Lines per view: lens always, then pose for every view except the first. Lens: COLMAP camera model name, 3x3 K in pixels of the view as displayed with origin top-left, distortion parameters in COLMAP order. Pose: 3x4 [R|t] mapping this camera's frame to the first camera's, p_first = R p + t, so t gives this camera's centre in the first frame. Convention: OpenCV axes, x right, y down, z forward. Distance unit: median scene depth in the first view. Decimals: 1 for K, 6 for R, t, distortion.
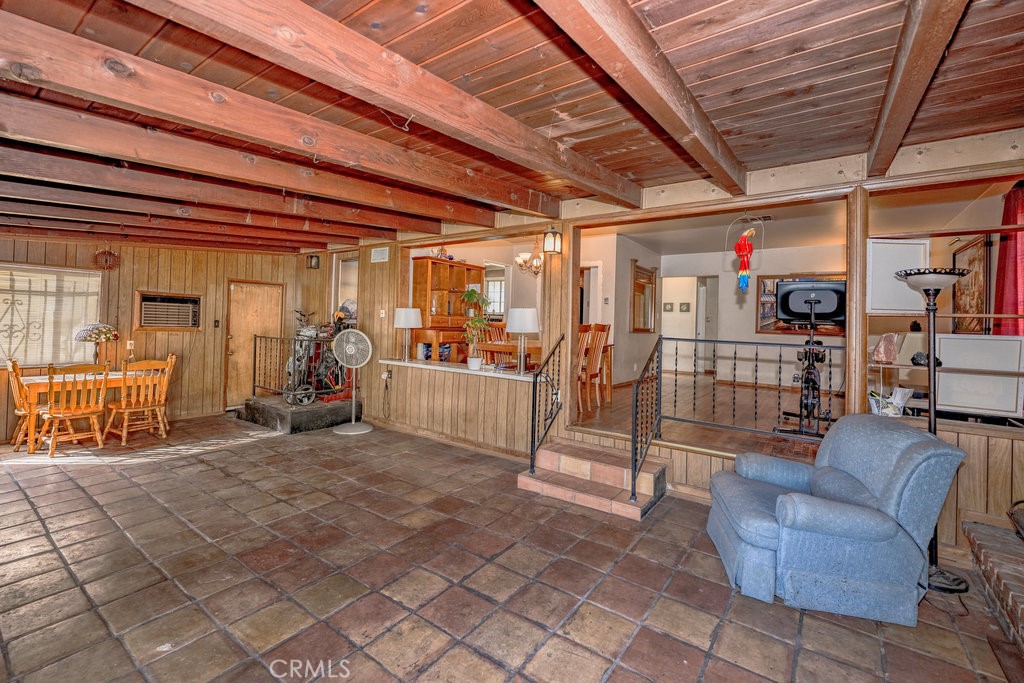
lens RADIAL K [[433.5, 0, 509.3], [0, 433.5, 318.3], [0, 0, 1]] dist [0.001704, 0.000310]
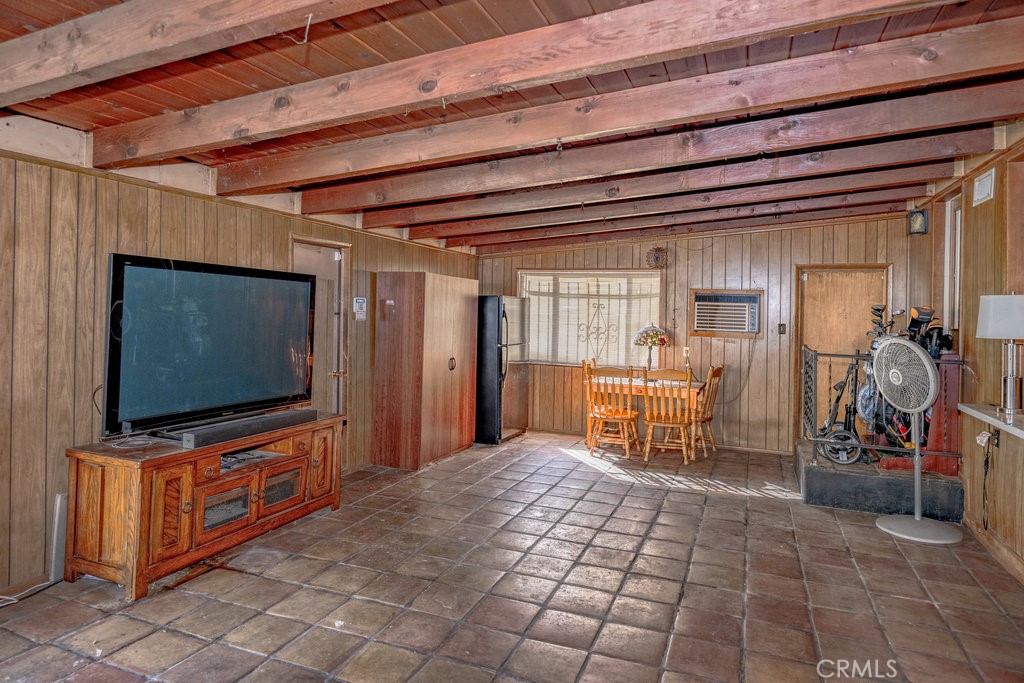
lens RADIAL K [[627.8, 0, 508.3], [0, 627.8, 310.3], [0, 0, 1]] dist [-0.004024, -0.001168]
pose [[0.247559, -0.024728, -0.968557, 0.300765], [-0.005215, 0.999626, -0.026854, 0.015634], [0.968859, 0.011699, 0.247337, 0.384863]]
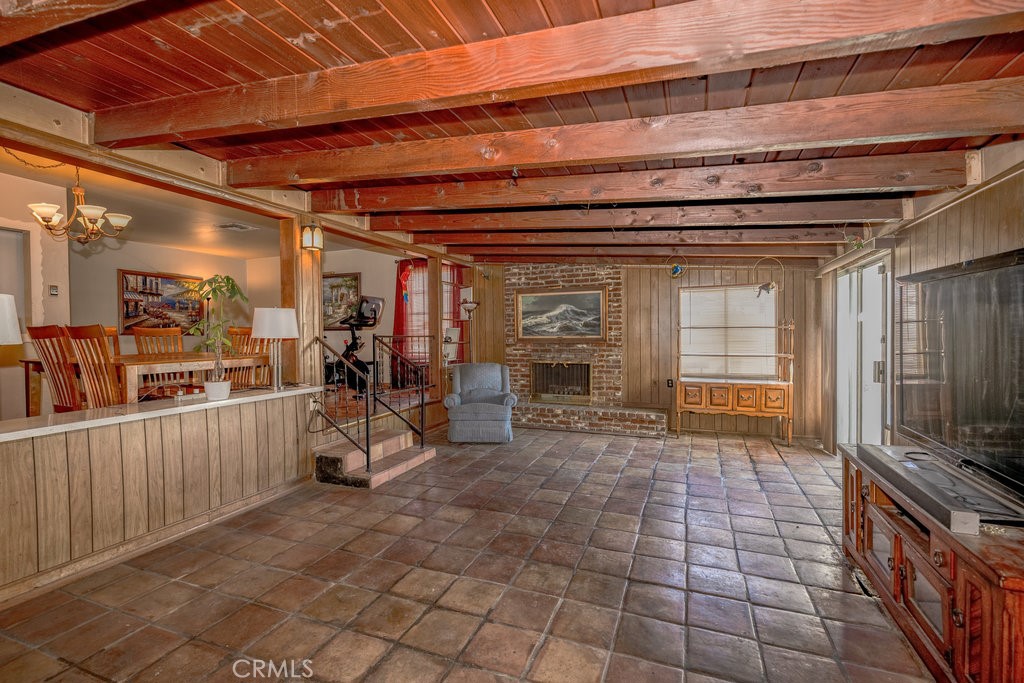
lens RADIAL K [[478.3, 0, 487.4], [0, 478.3, 344.2], [0, 0, 1]] dist [0.000917, 0.000079]
pose [[-0.214364, -0.052622, 0.975335, -0.854440], [-0.010243, 0.998614, 0.051627, -0.006751], [-0.976700, 0.001077, -0.214605, 0.750862]]
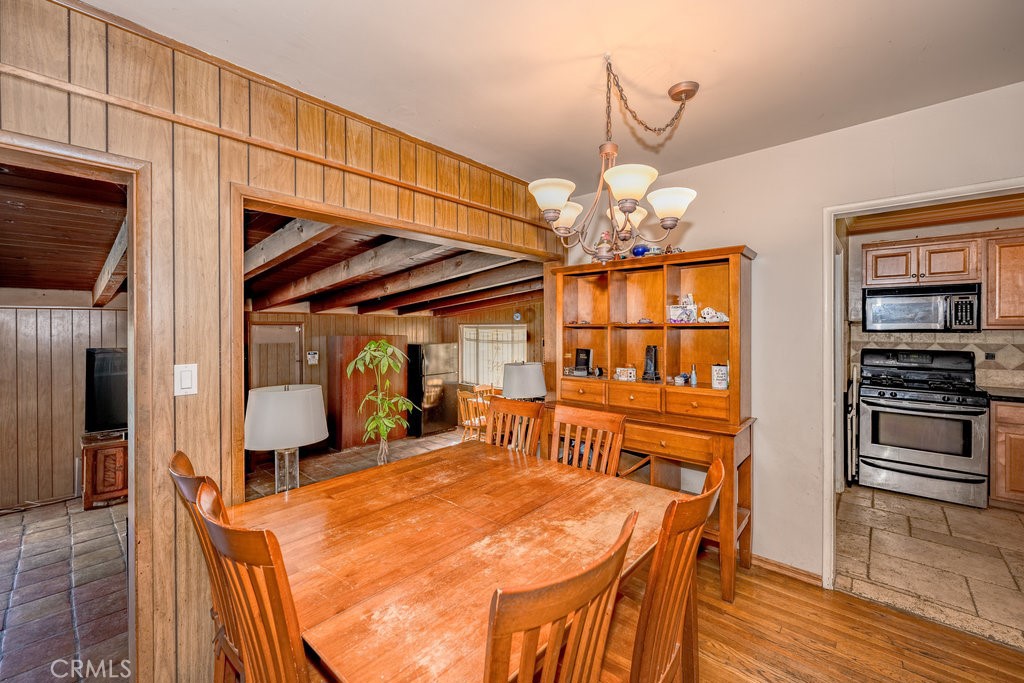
lens RADIAL K [[420.5, 0, 514.3], [0, 420.5, 327.4], [0, 0, 1]] dist [-0.007798, -0.000207]
pose [[-0.100139, -0.030740, -0.994498, 0.406988], [0.013257, 0.999393, -0.032226, -0.061392], [0.994885, -0.016411, -0.099671, 1.182398]]
